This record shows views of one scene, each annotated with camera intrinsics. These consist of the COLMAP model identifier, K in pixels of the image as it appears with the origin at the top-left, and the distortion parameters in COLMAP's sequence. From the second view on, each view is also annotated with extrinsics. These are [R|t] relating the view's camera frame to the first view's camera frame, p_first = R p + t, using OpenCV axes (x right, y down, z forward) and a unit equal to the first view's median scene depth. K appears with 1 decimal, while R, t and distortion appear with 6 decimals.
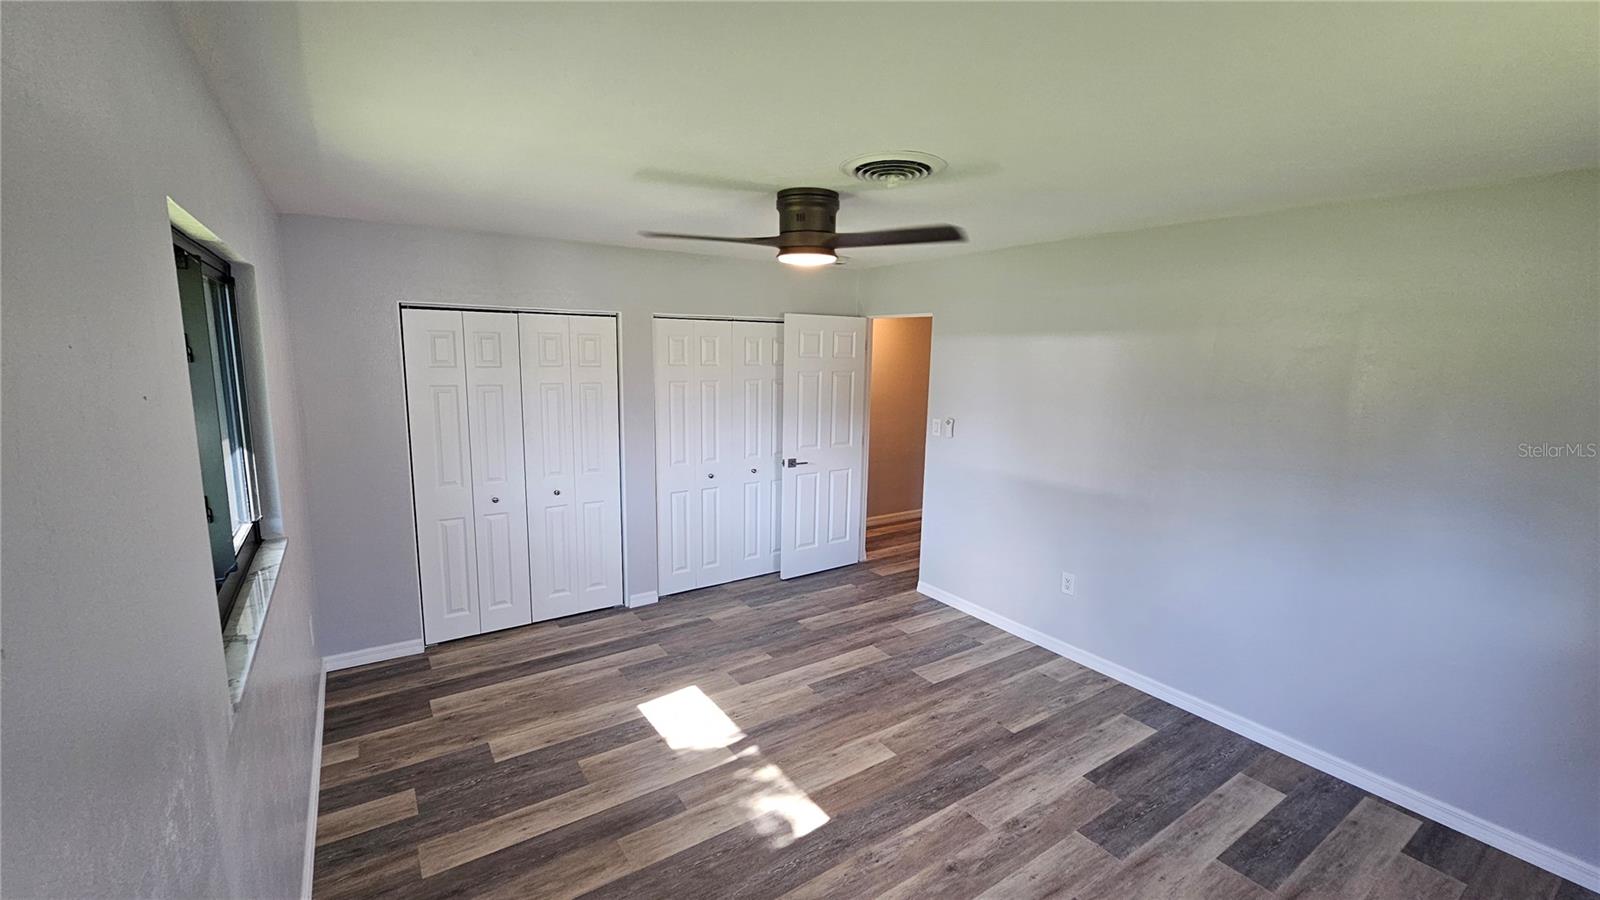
lens RADIAL K [[654.4, 0, 795.5], [0, 654.4, 451.2], [0, 0, 1]] dist [-0.002823, 0.000004]
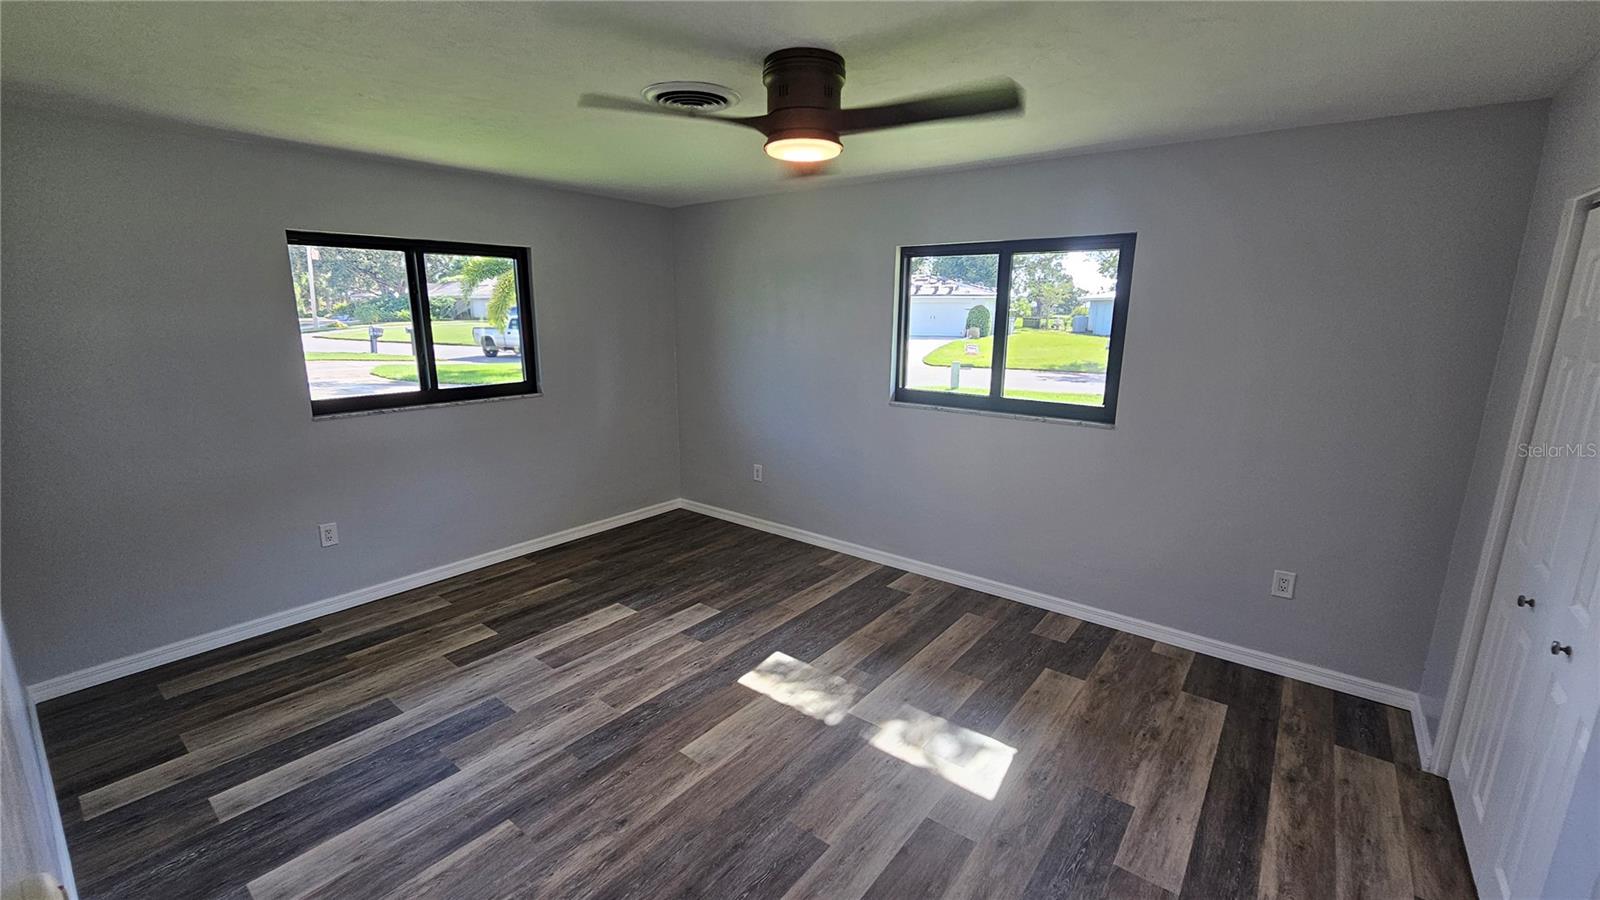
lens RADIAL K [[654.4, 0, 795.5], [0, 654.4, 451.2], [0, 0, 1]] dist [-0.002823, 0.000004]
pose [[-0.952159, 0.041844, -0.302724, 0.247227], [-0.069881, 0.934524, 0.348971, -0.208464], [0.297505, 0.353431, -0.886892, 1.633239]]
